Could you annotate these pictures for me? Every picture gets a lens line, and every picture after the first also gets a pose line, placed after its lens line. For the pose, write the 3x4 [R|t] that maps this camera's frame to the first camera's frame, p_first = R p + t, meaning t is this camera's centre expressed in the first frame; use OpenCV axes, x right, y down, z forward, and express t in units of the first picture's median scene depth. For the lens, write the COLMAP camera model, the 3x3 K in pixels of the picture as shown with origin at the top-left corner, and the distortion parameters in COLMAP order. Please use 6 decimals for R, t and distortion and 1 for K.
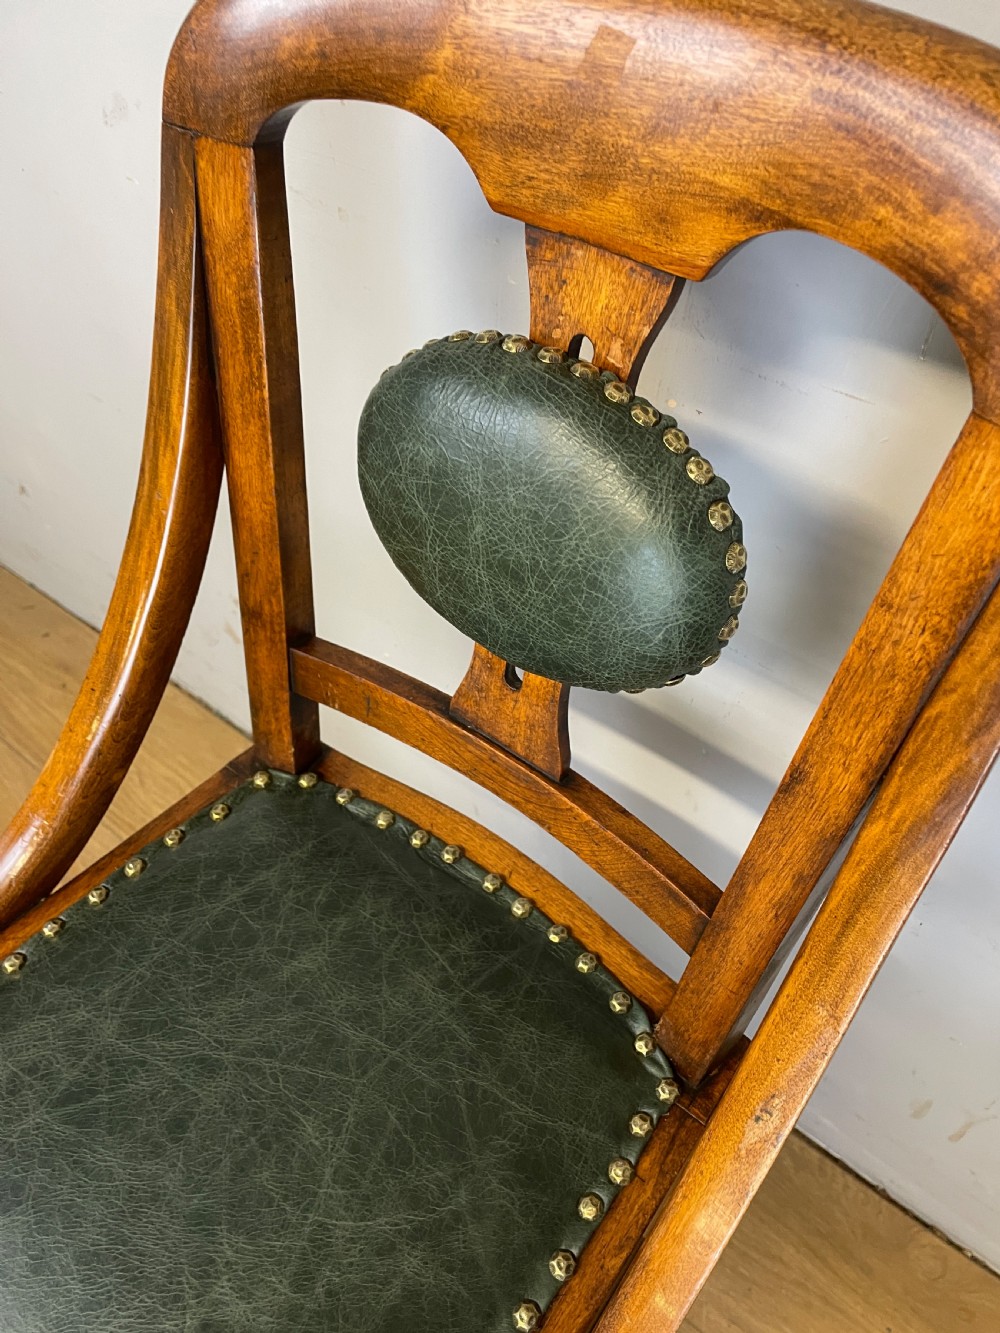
lens RADIAL K [[1022.0, 0, 516.0], [0, 1022.0, 670.0], [0, 0, 1]] dist [0.086641, -0.115901]
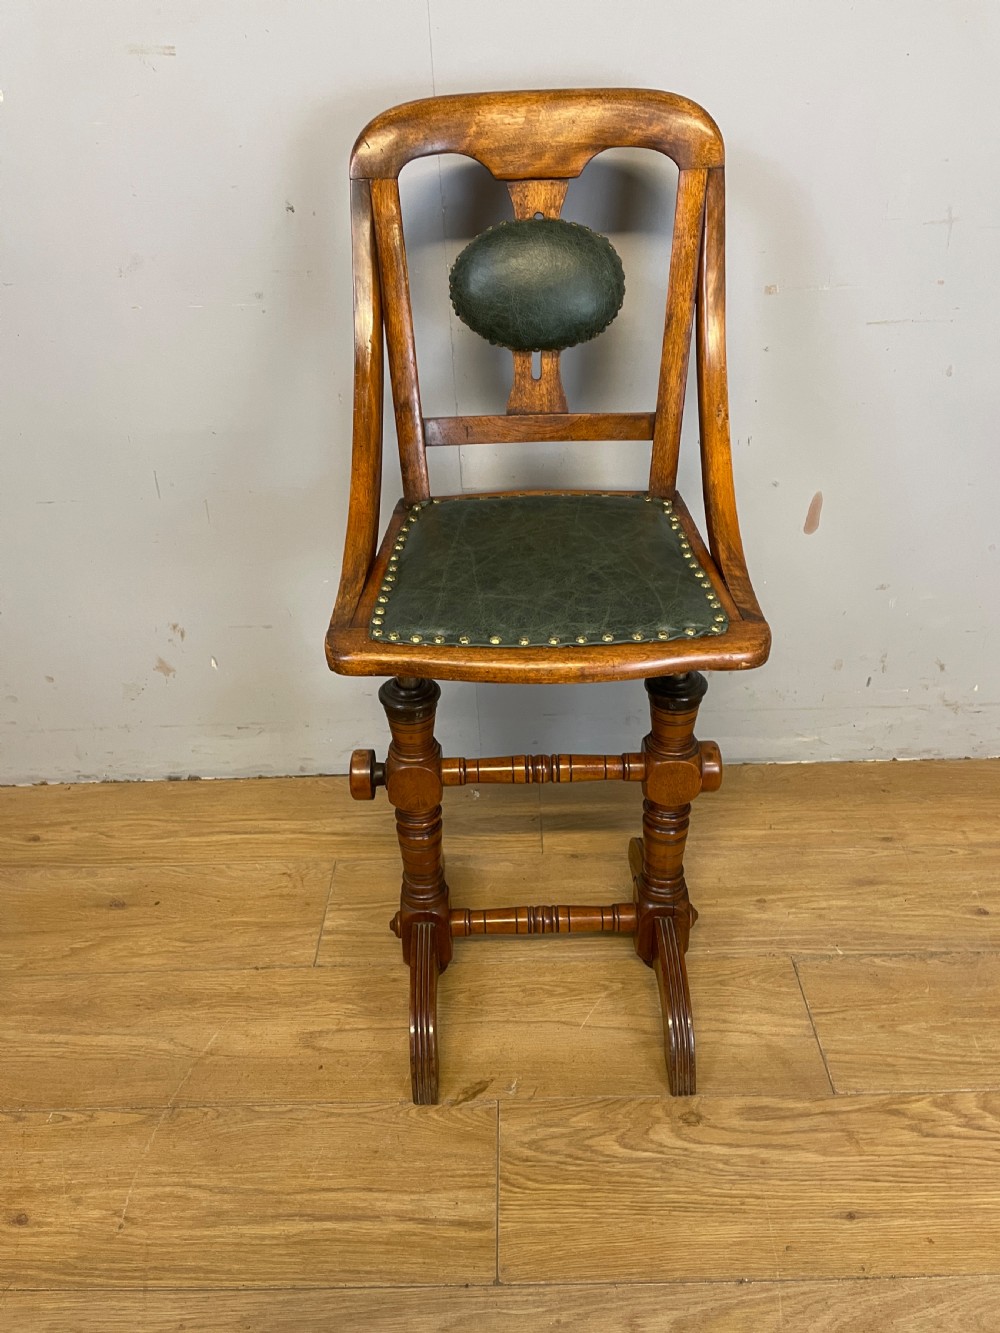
lens RADIAL K [[1022.0, 0, 501.8], [0, 1022.0, 660.9], [0, 0, 1]] dist [0.086641, -0.115901]
pose [[0.782178, -0.332169, 0.527126, -1.631315], [0.476683, 0.863835, -0.162981, 0.985684], [-0.401212, 0.378752, 0.834012, -0.746846]]
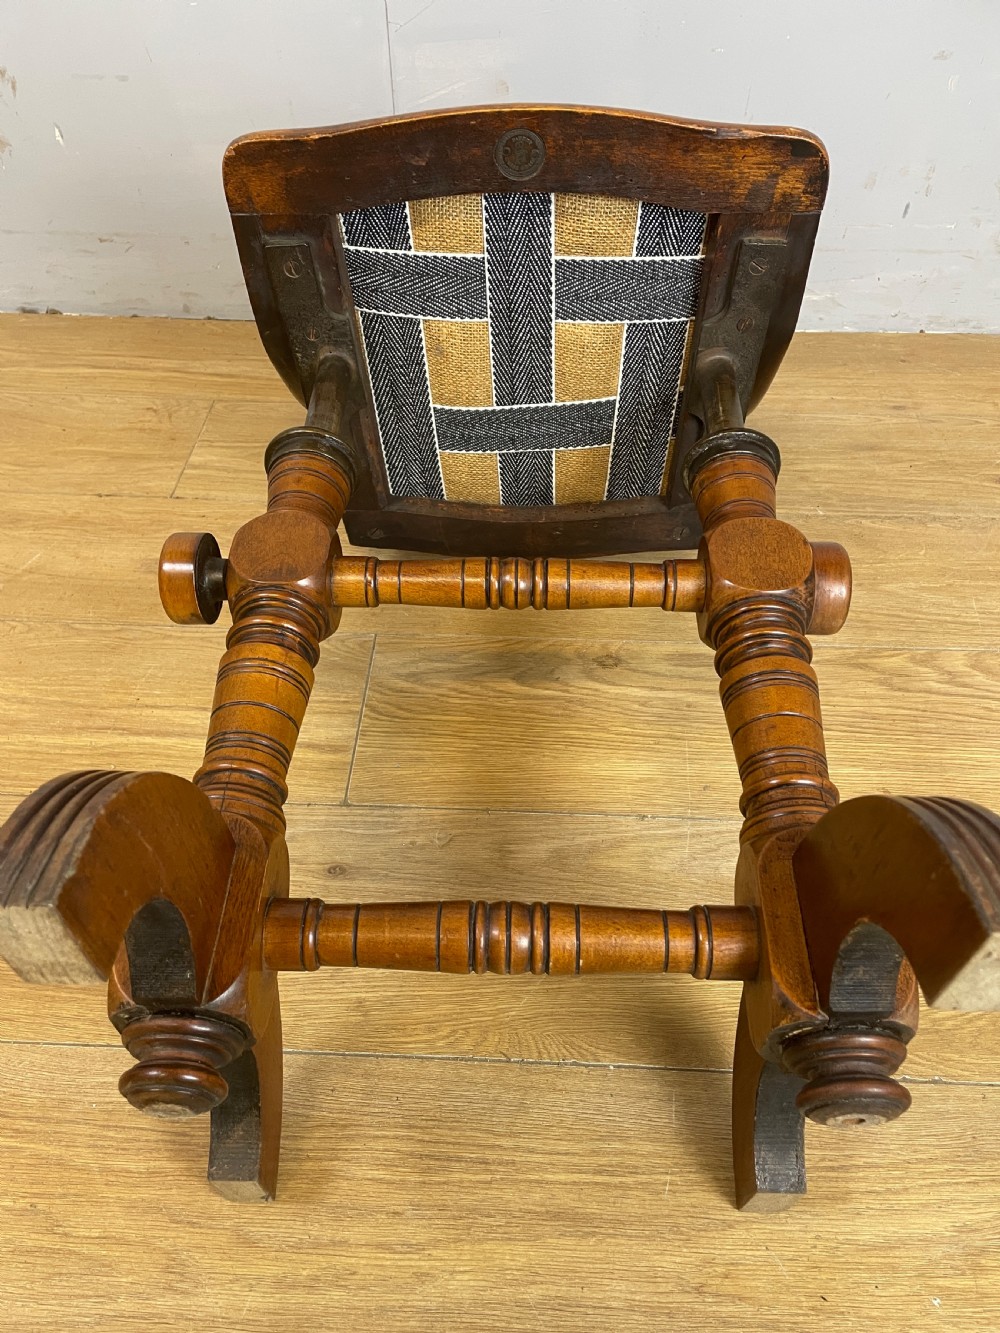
lens RADIAL K [[1022.0, 0, 497.4], [0, 1022.0, 686.0], [0, 0, 1]] dist [0.086641, -0.115901]
pose [[0.806772, -0.402768, 0.432315, -1.388024], [0.427050, 0.903134, 0.044461, 1.609896], [-0.408346, 0.148750, 0.900626, -0.142439]]
